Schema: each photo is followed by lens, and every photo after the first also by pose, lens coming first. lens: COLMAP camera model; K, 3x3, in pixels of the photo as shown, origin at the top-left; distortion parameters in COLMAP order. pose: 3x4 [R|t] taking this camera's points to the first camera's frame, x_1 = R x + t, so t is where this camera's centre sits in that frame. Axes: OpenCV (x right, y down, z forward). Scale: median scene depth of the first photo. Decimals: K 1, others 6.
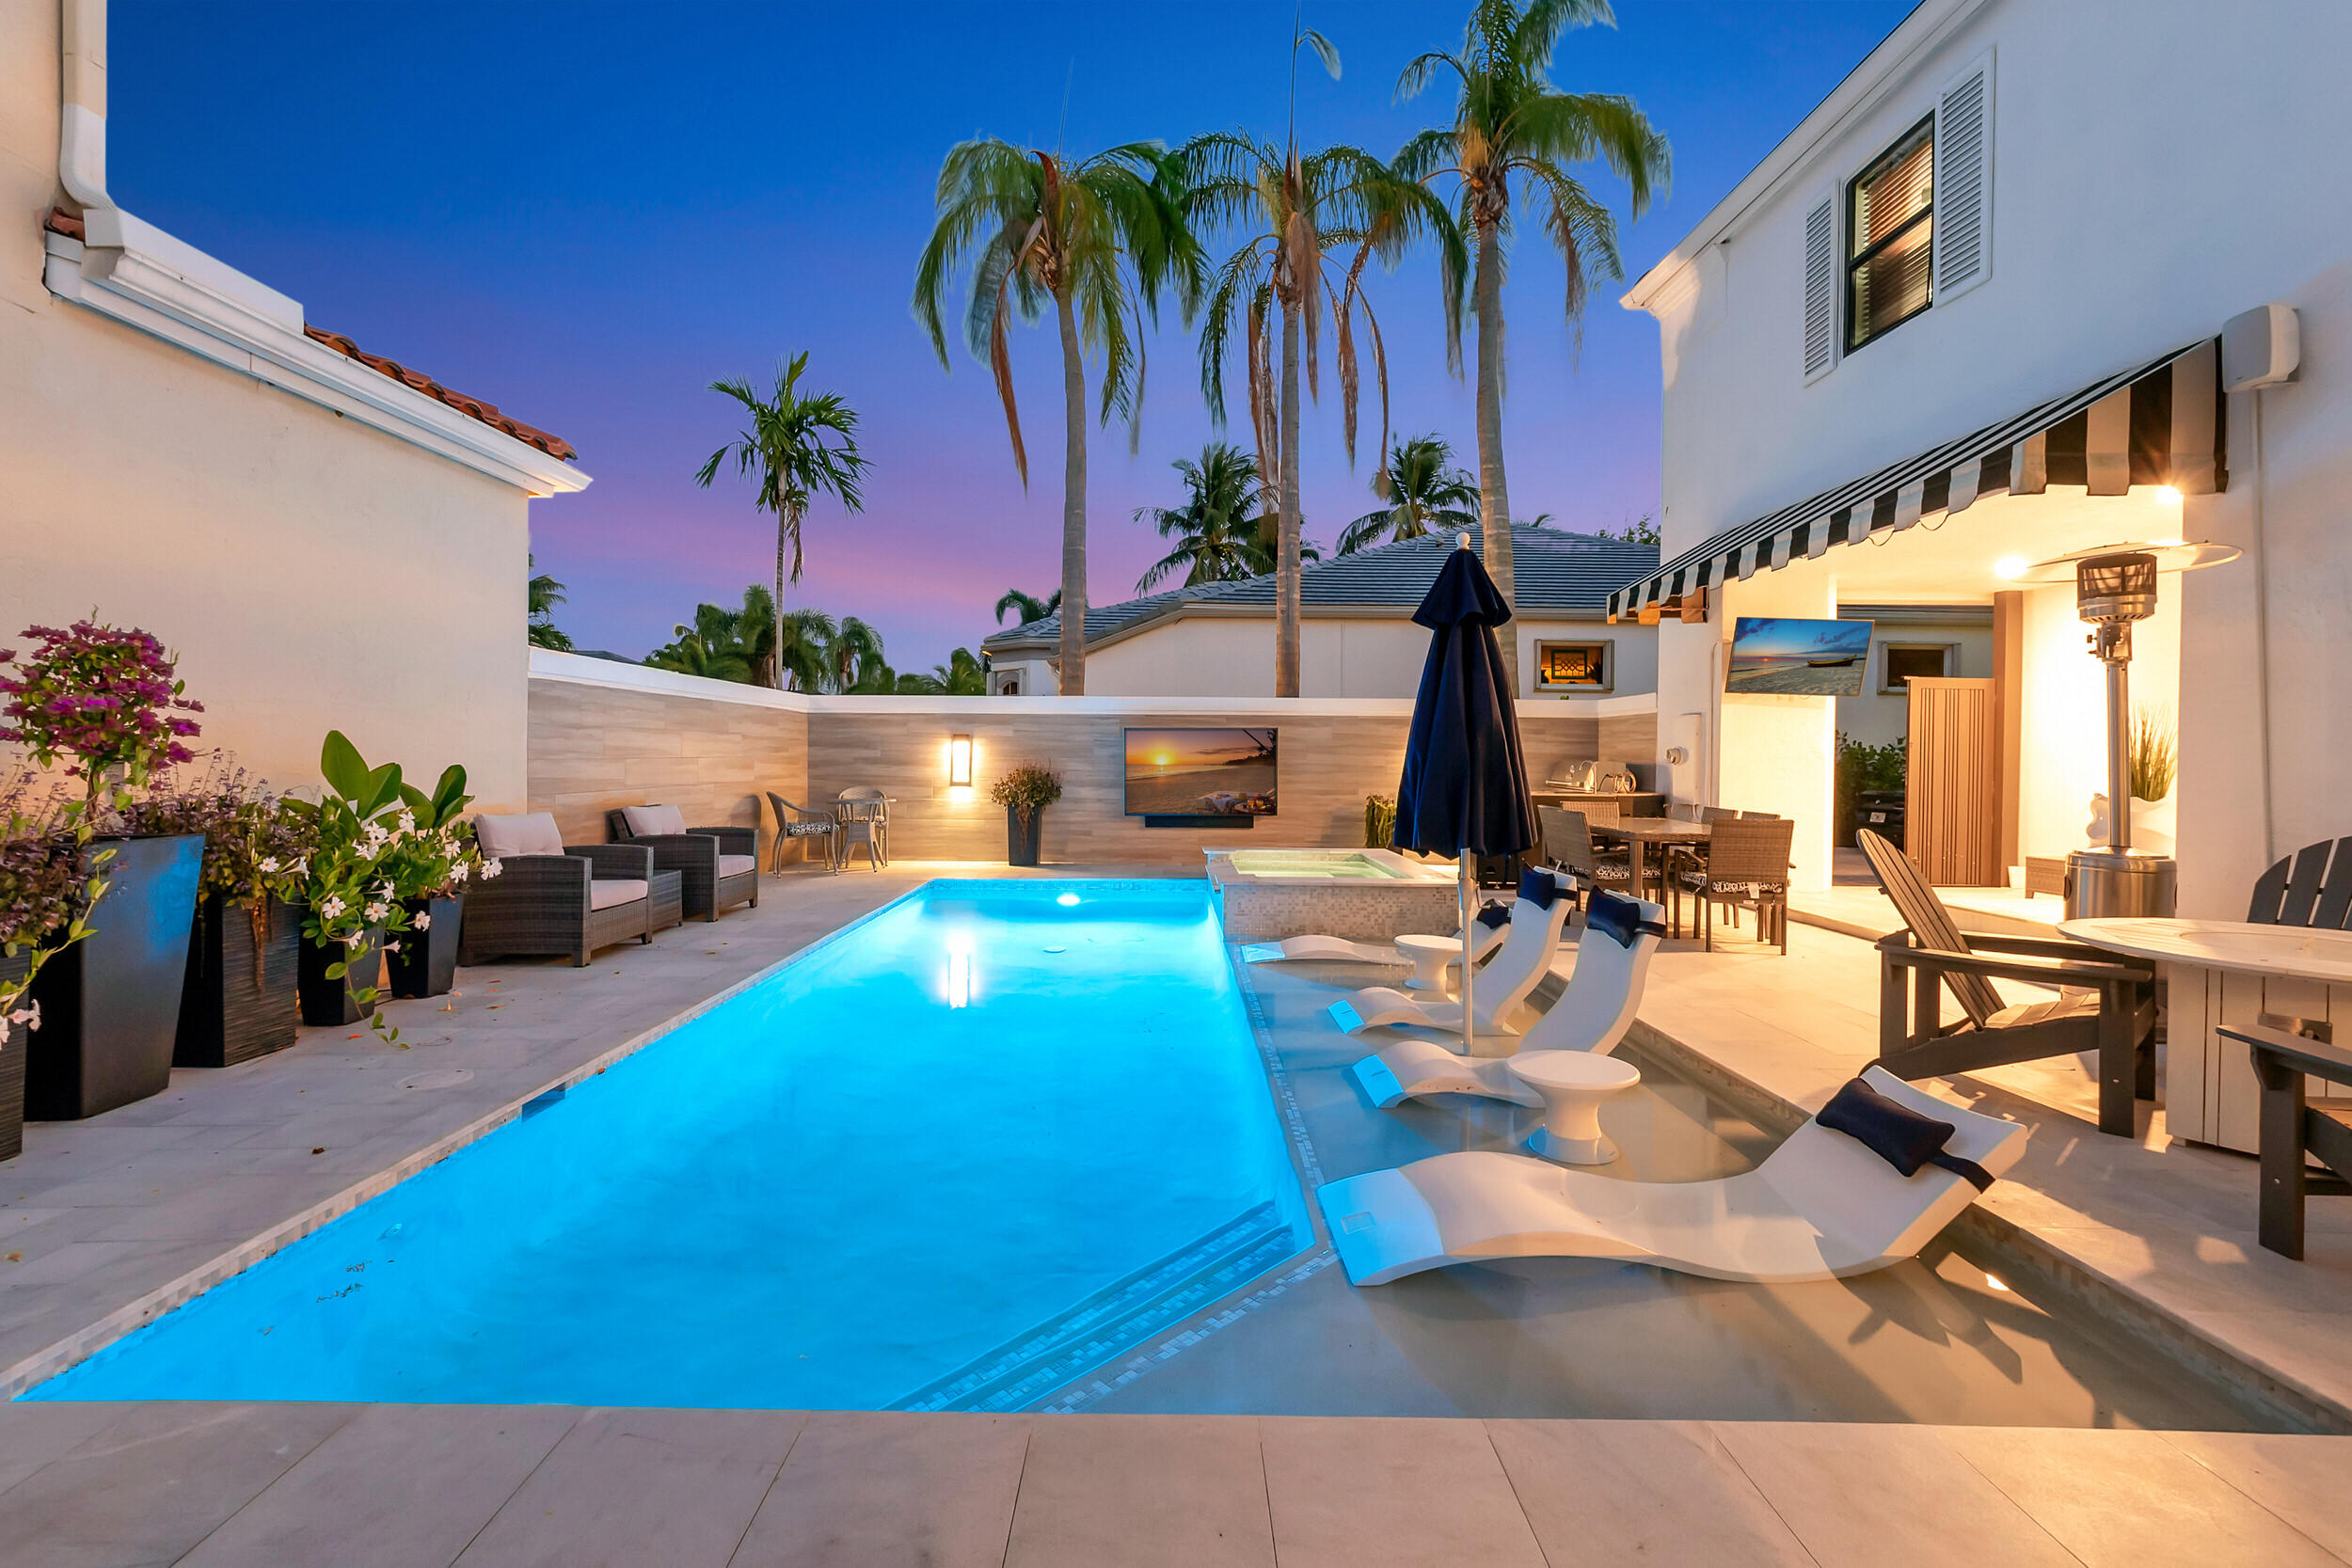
lens RADIAL K [[1035.2, 0, 1156.8], [0, 1035.2, 766.9], [0, 0, 1]] dist [-0.003481, -0.000424]
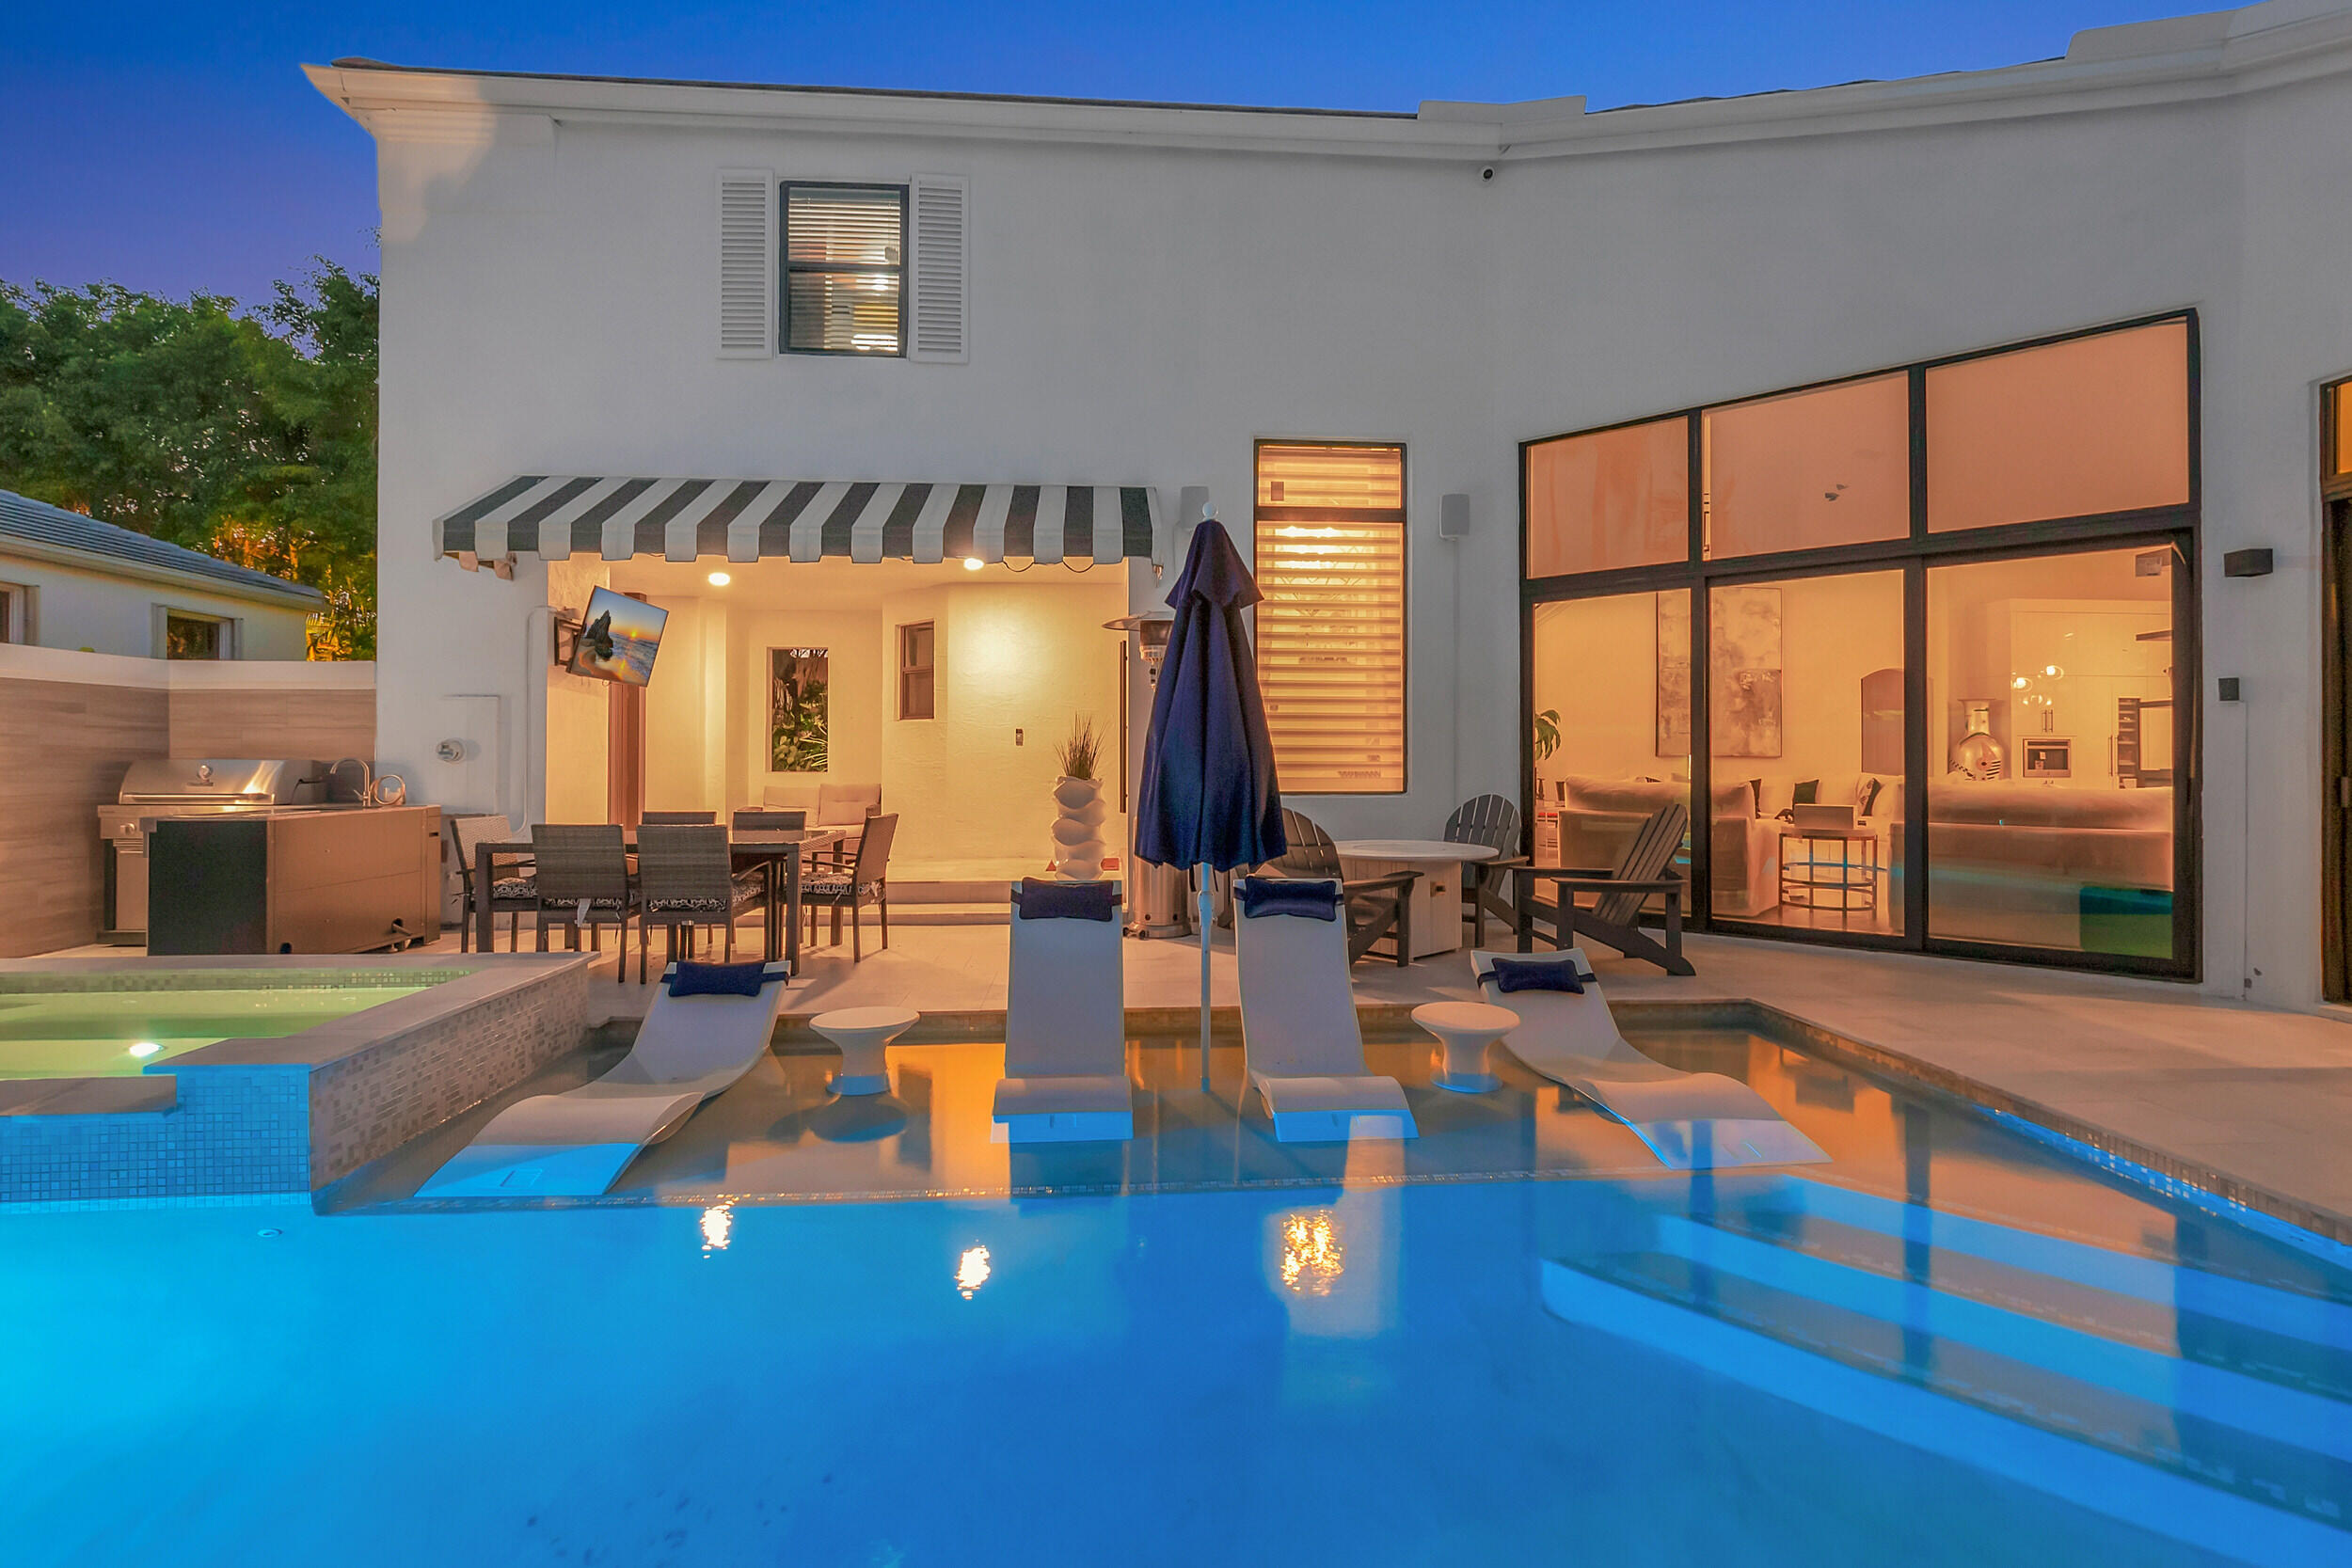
lens RADIAL K [[1026.5, 0, 1185.9], [0, 1026.5, 765.3], [0, 0, 1]] dist [-0.007437, -0.000425]
pose [[-0.076768, -0.016545, 0.996912, -0.233672], [0.010478, 0.999794, 0.017399, -0.006185], [-0.996994, 0.011782, -0.076579, 0.444642]]
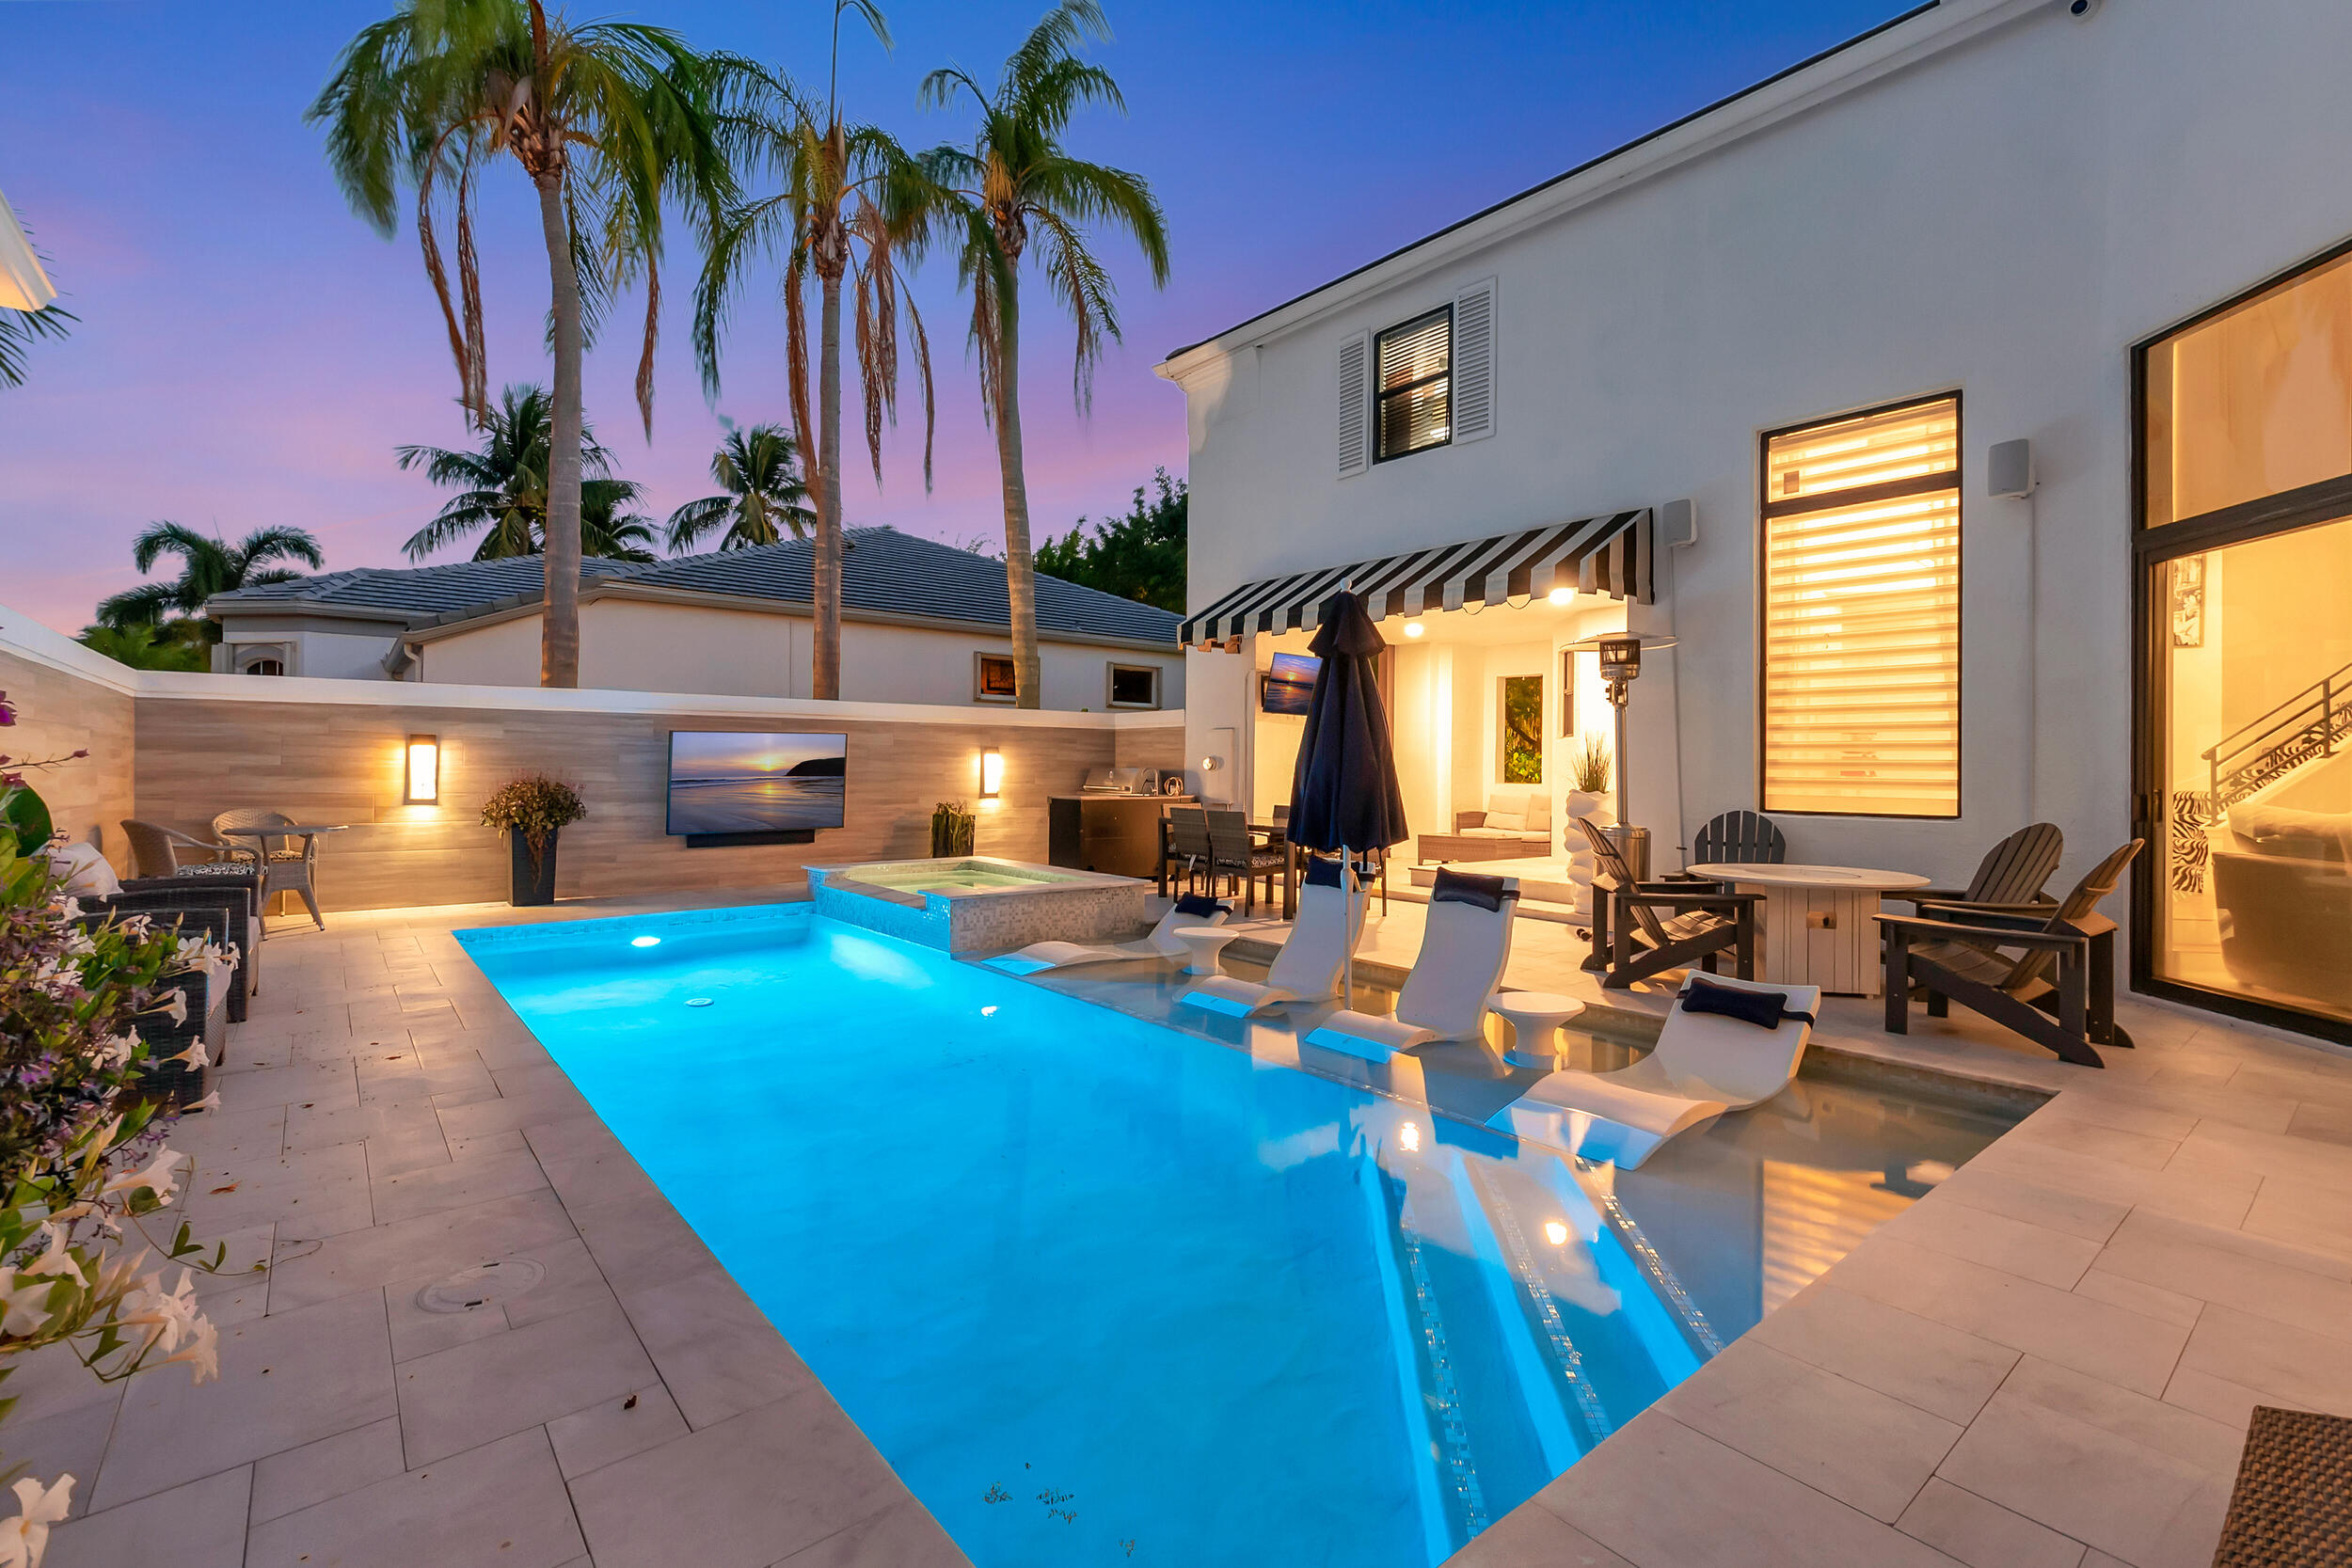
lens RADIAL K [[1048.6, 0, 1173.9], [0, 1048.6, 765.5], [0, 0, 1]] dist [-0.006207, -0.000732]
pose [[0.771552, -0.002049, 0.636163, -0.251895], [0.006134, 0.999972, -0.004218, -0.003007], [-0.636137, 0.007157, 0.771543, 0.083337]]
